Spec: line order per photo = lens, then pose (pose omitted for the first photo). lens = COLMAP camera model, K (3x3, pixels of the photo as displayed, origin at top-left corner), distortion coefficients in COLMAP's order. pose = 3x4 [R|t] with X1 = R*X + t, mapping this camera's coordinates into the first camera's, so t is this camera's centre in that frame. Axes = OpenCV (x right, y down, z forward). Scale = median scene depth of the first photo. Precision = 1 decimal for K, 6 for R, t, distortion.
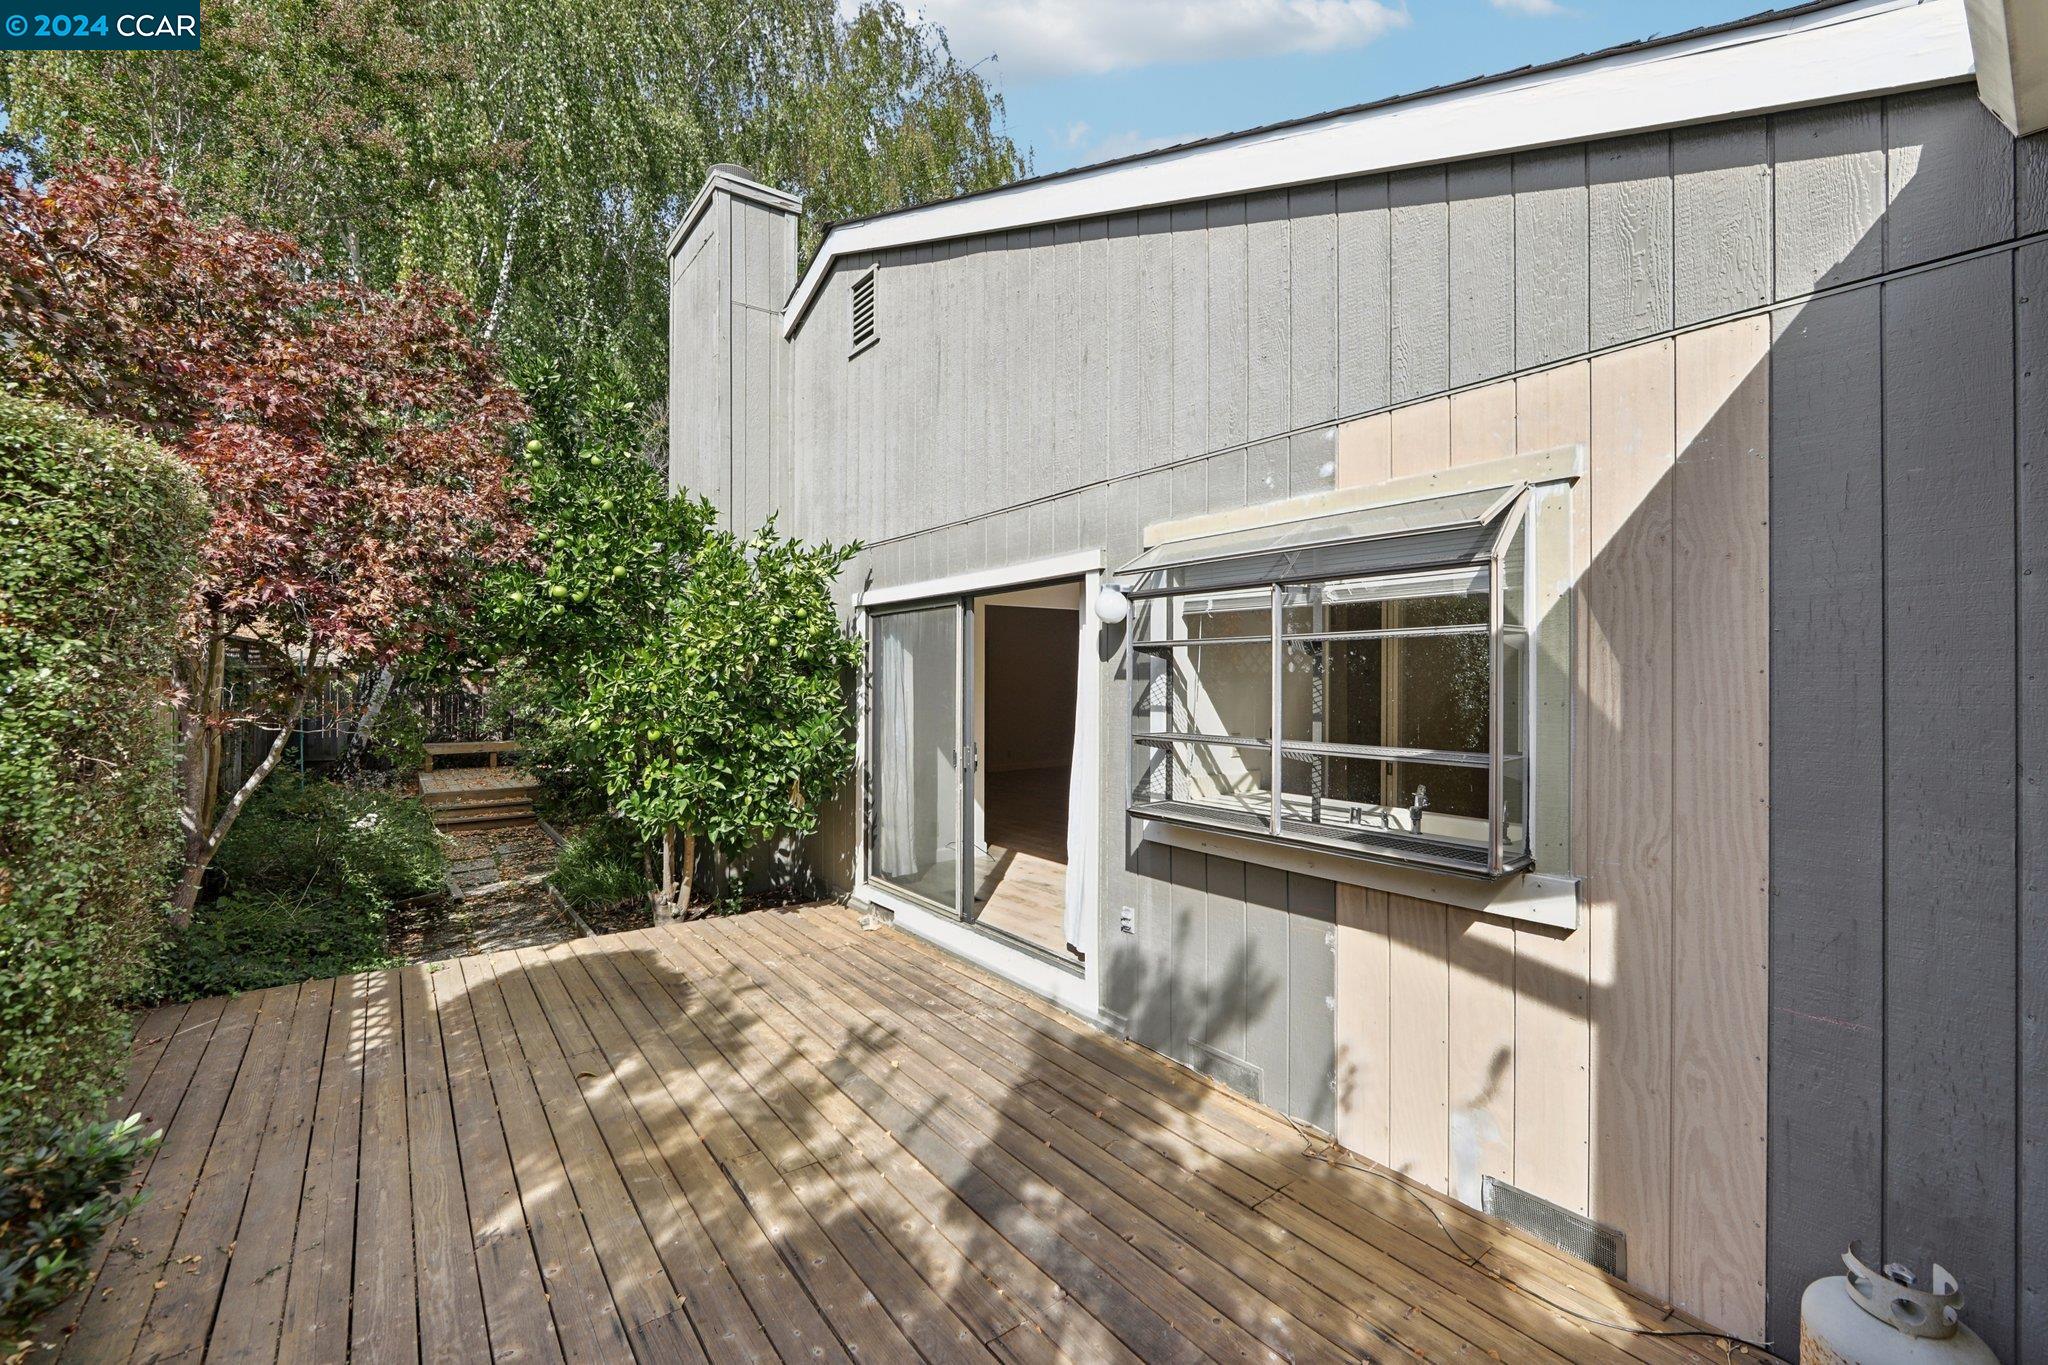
lens RADIAL K [[830.4, 0, 1024.8], [0, 830.4, 675.1], [0, 0, 1]] dist [-0.010101, 0.001625]
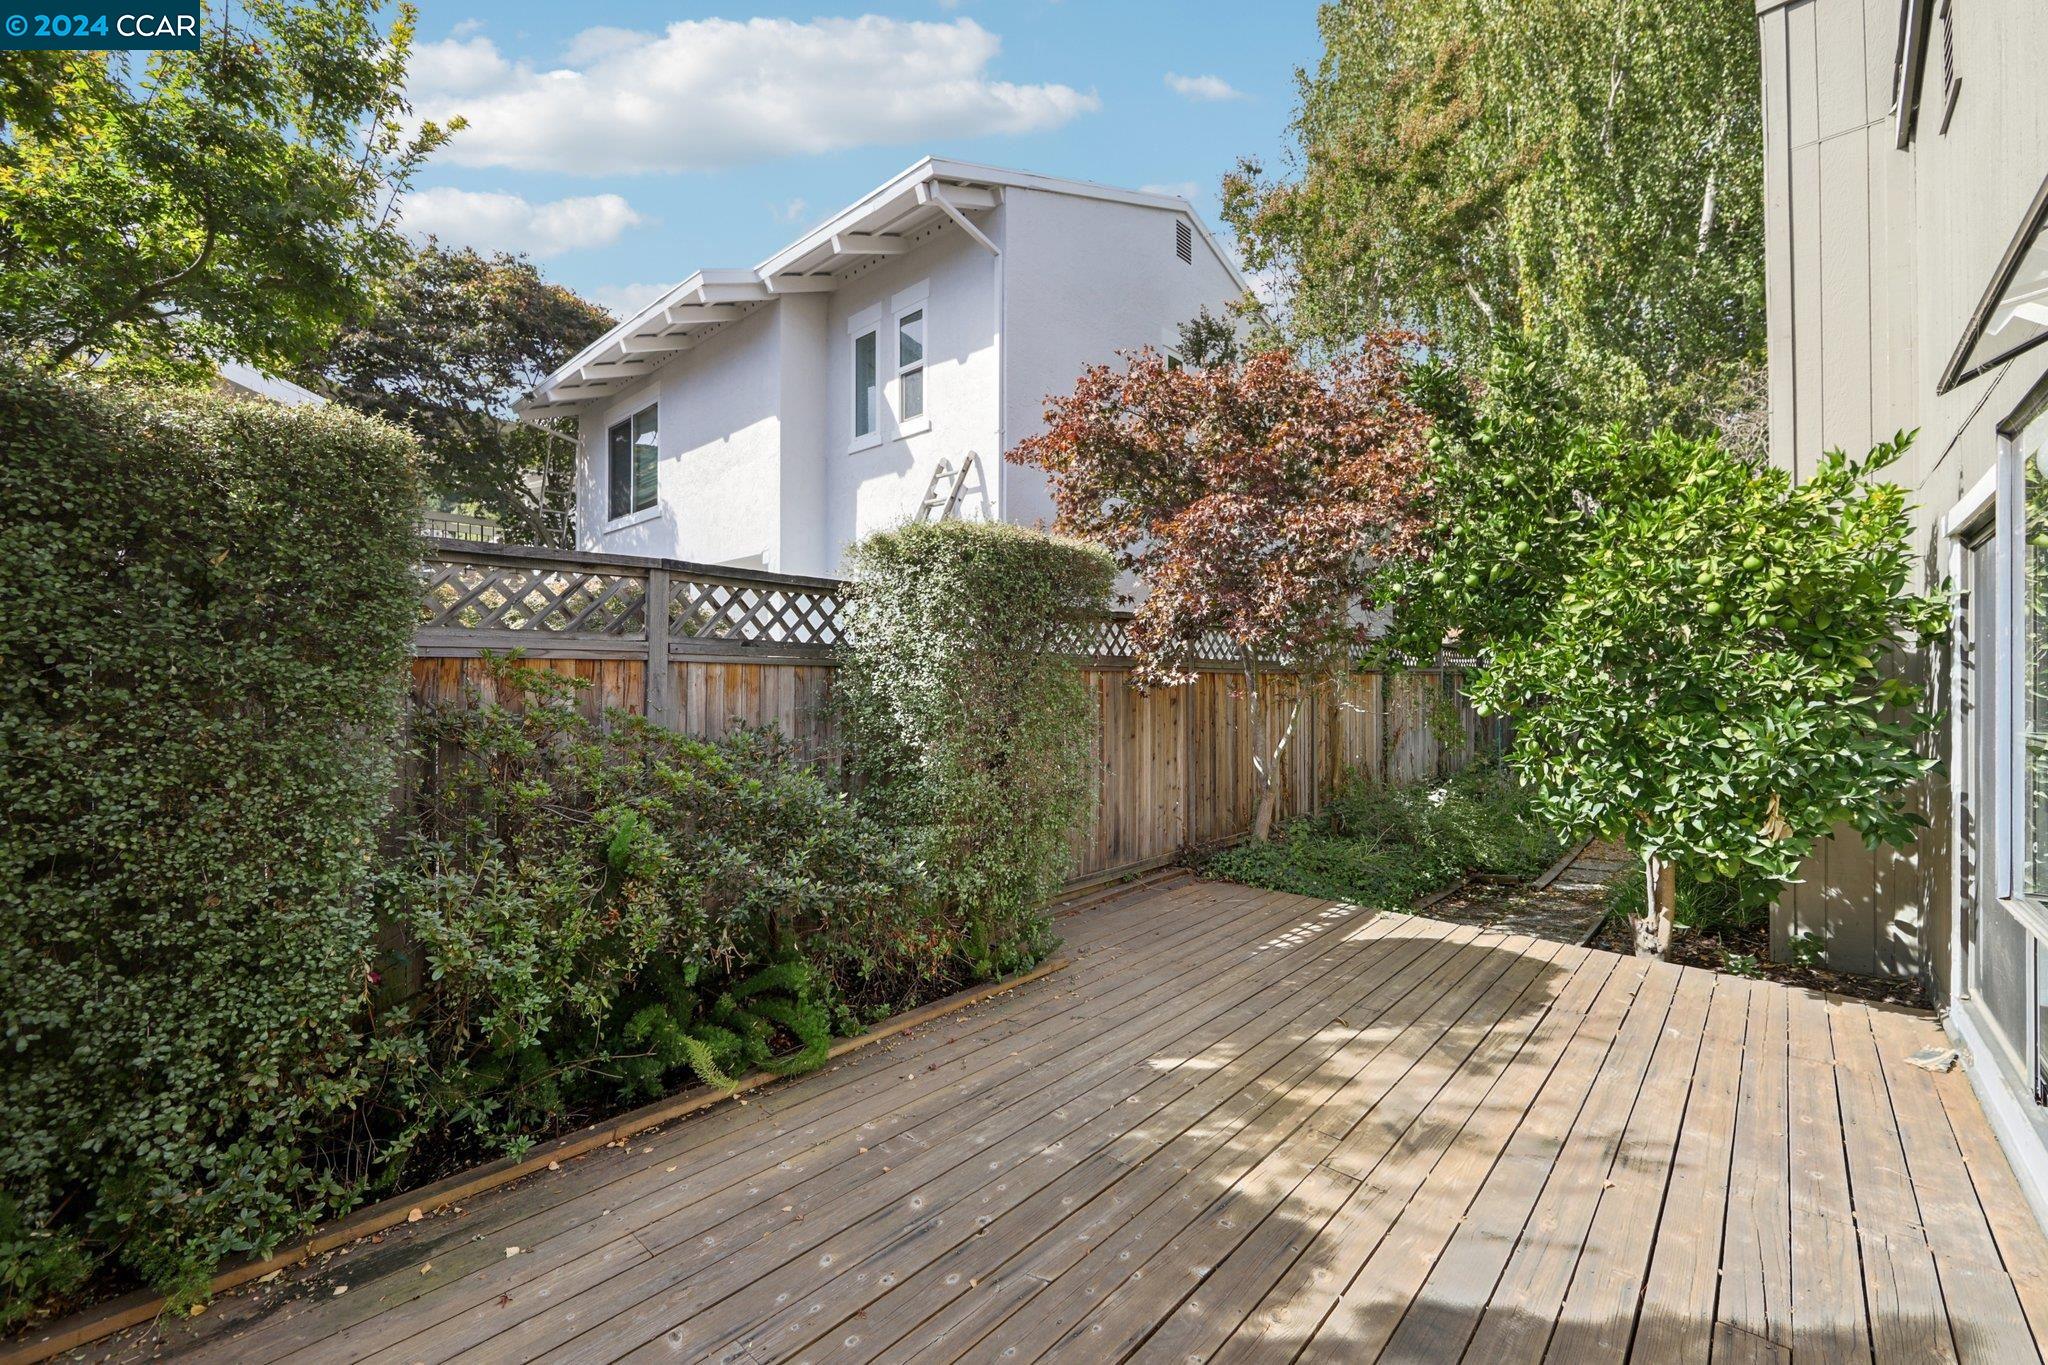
lens RADIAL K [[830.4, 0, 1023.6], [0, 830.4, 690.2], [0, 0, 1]] dist [-0.010101, 0.001625]
pose [[0.169342, -0.000291, -0.985557, 0.417210], [0.005241, 0.999986, 0.000606, 0.039621], [0.985543, -0.005267, 0.169341, 0.360839]]
